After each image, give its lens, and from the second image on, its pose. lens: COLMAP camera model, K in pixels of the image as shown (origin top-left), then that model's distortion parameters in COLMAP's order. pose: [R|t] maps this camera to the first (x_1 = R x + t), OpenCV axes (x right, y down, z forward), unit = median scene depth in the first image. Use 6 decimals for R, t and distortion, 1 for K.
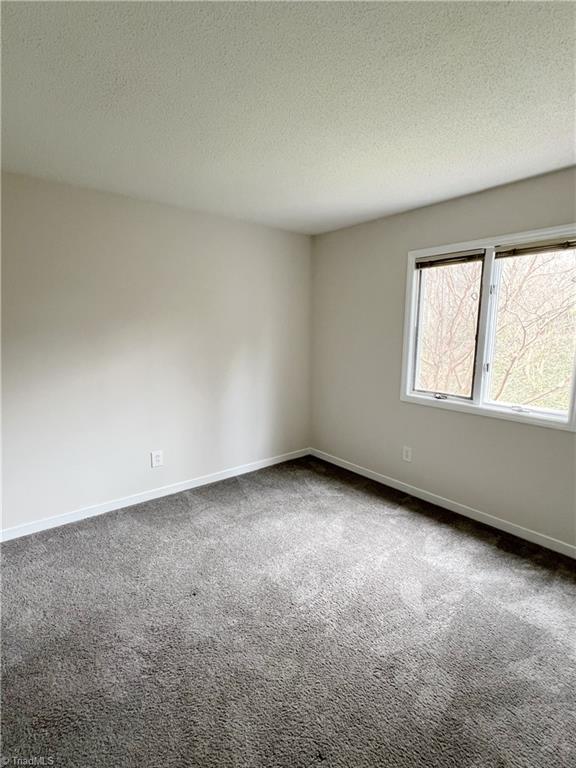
lens RADIAL K [[367.9, 0, 284.9], [0, 367.9, 385.5], [0, 0, 1]] dist [-0.001576, -0.000199]
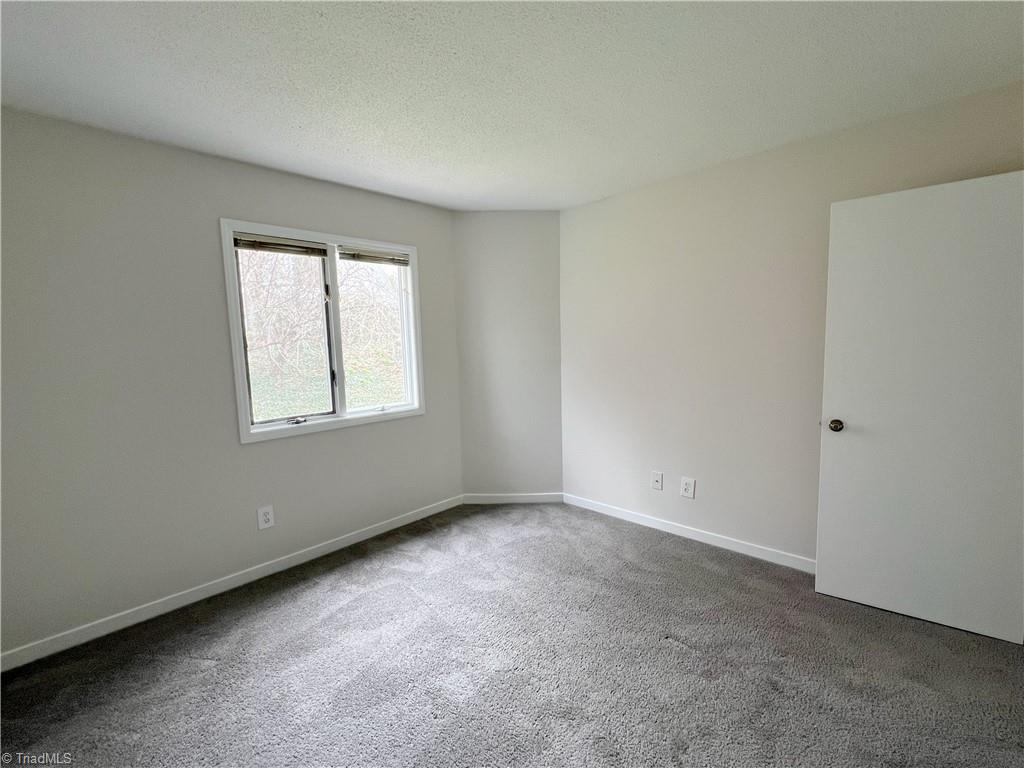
lens RADIAL K [[452.5, 0, 524.7], [0, 452.5, 384.4], [0, 0, 1]] dist [0.000064, 0.000338]
pose [[-0.137345, -0.111030, 0.984281, -0.614902], [0.178528, 0.974650, 0.134855, -0.094107], [-0.974302, 0.194243, -0.114041, 0.673520]]
